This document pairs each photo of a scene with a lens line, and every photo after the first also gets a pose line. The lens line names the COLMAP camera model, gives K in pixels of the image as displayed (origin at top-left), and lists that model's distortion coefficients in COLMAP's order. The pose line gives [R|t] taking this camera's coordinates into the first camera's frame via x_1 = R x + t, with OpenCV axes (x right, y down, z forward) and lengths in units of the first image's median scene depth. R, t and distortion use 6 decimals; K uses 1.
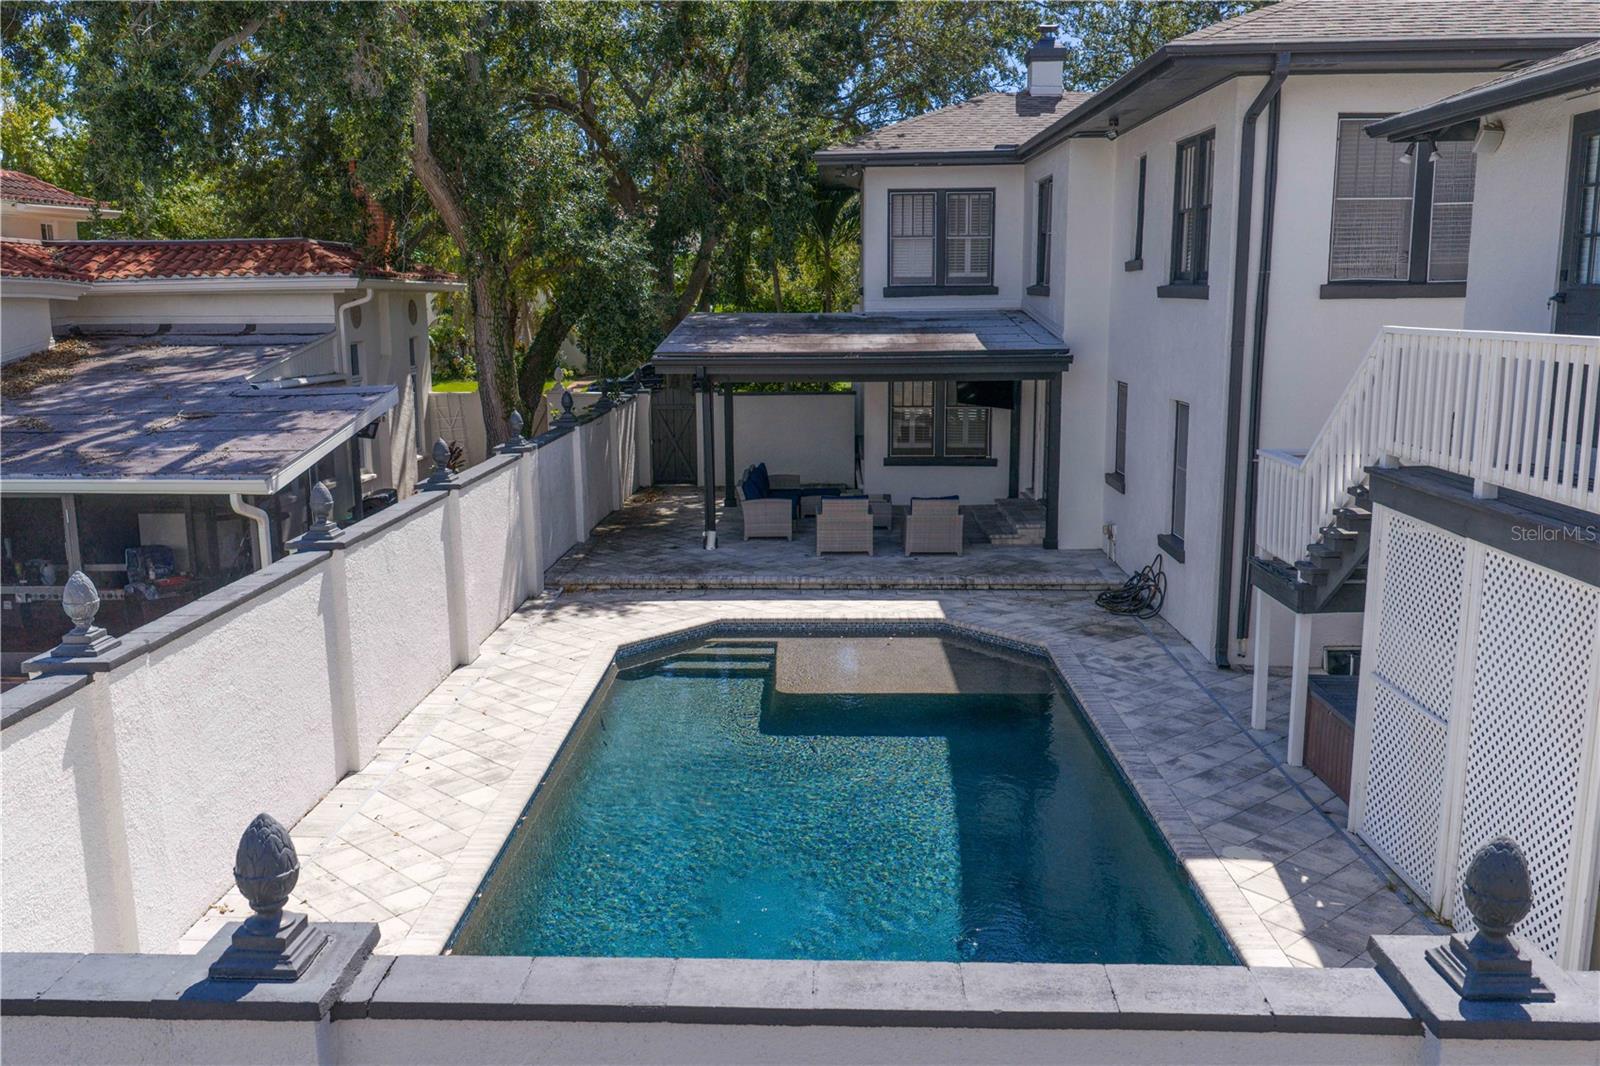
lens RADIAL K [[1325.6, 0, 800.0], [0, 1325.6, 533.0], [0, 0, 1]] dist [0.028421, -0.055628]
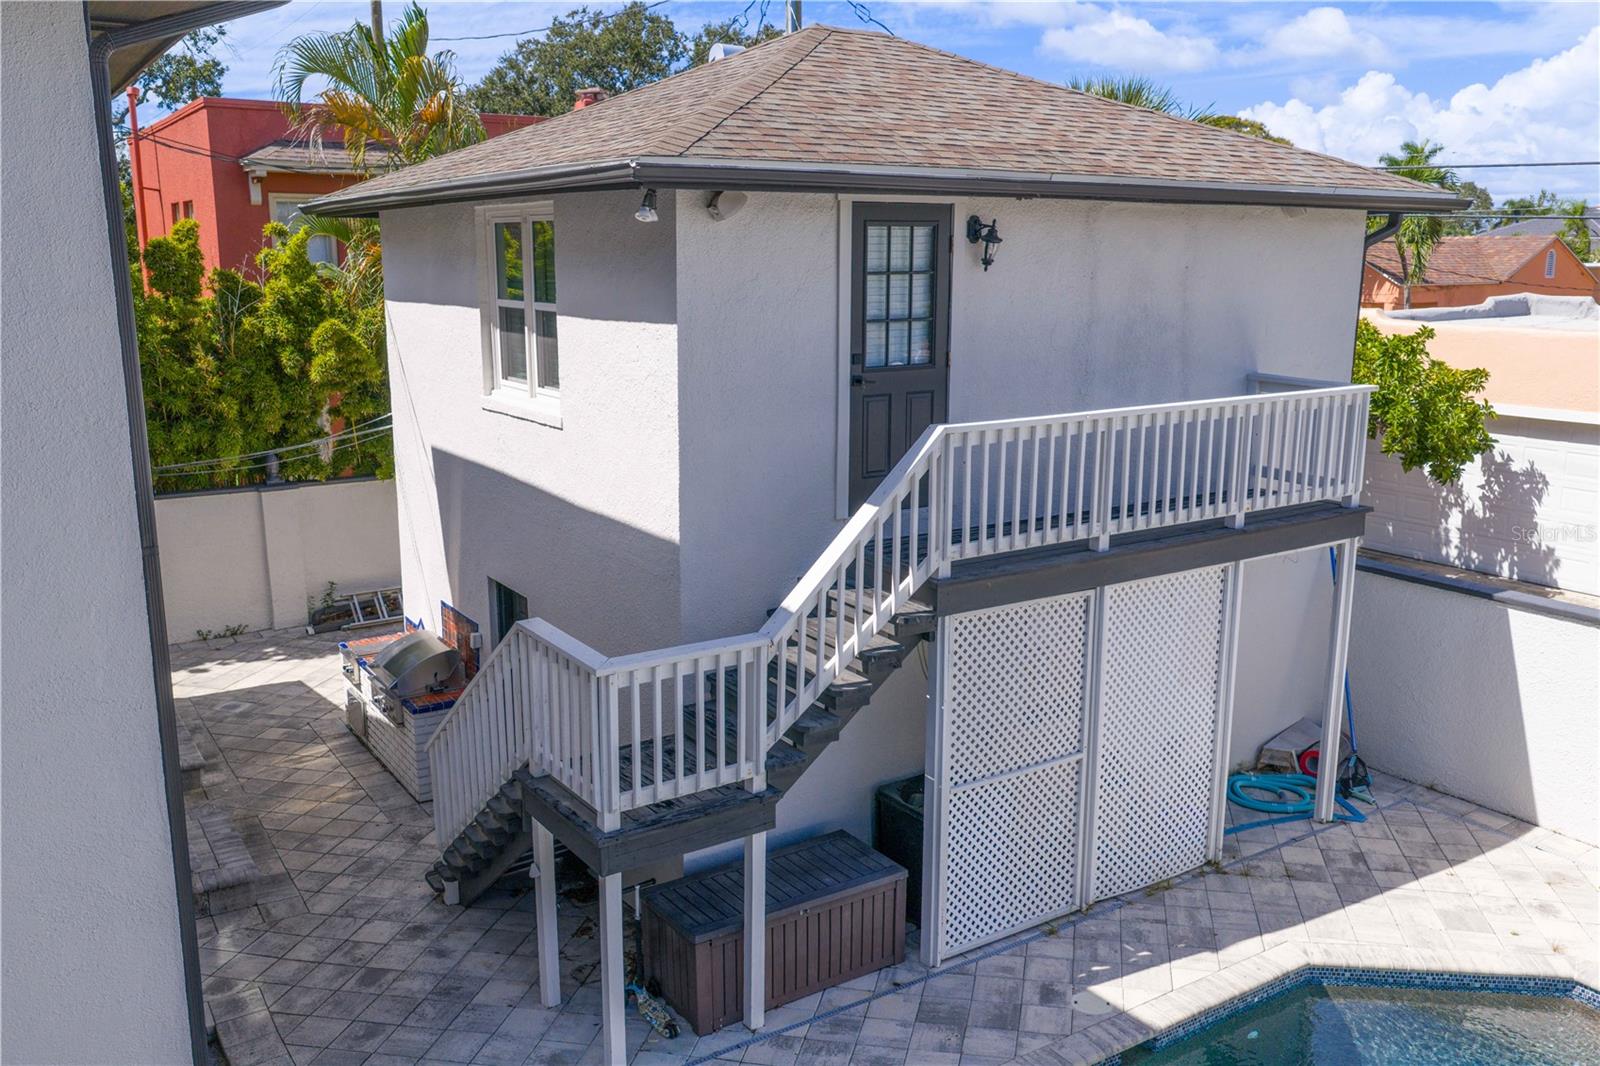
lens RADIAL K [[1325.6, 0, 800.0], [0, 1325.6, 533.0], [0, 0, 1]] dist [0.028421, -0.055628]
pose [[-0.564175, -0.169384, 0.808094, -0.109004], [0.147024, 0.942479, 0.300197, -0.167999], [-0.812460, 0.288172, -0.506819, 0.702787]]
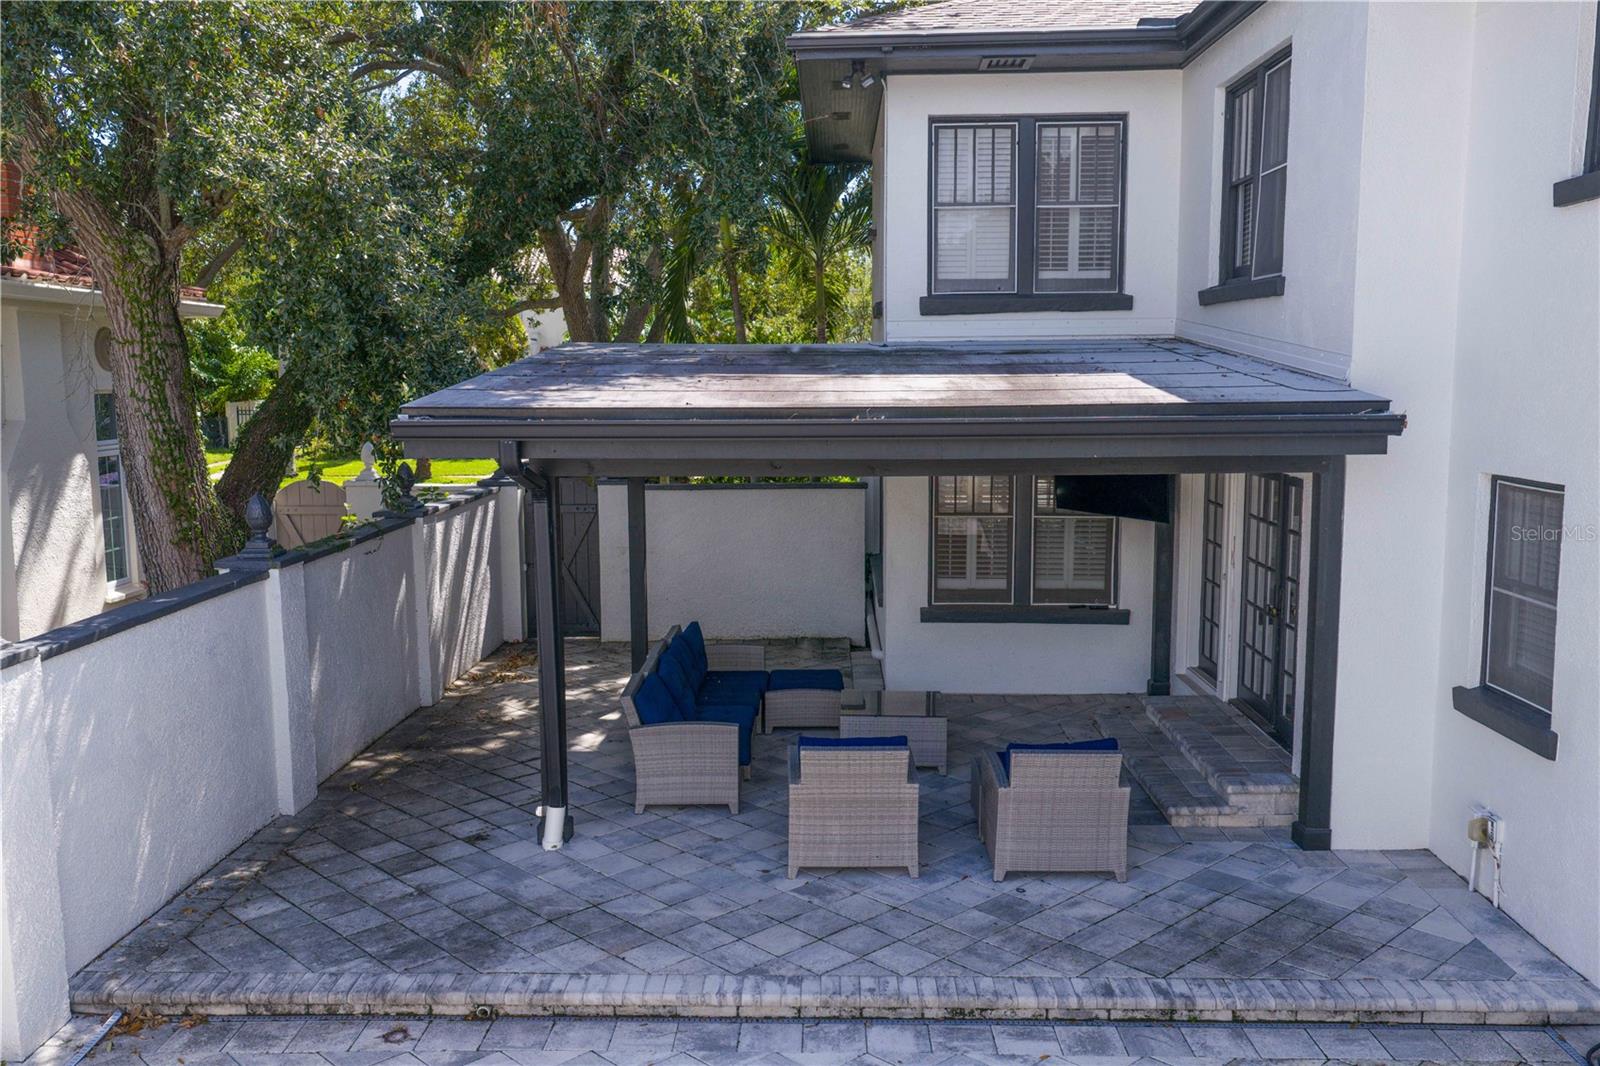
lens RADIAL K [[1325.6, 0, 800.0], [0, 1325.6, 533.0], [0, 0, 1]] dist [0.028421, -0.055628]
pose [[0.999999, 0.000840, 0.001115, 0.015138], [-0.000777, 0.998465, -0.055385, -0.067604], [-0.001160, 0.055384, 0.998464, 0.535975]]
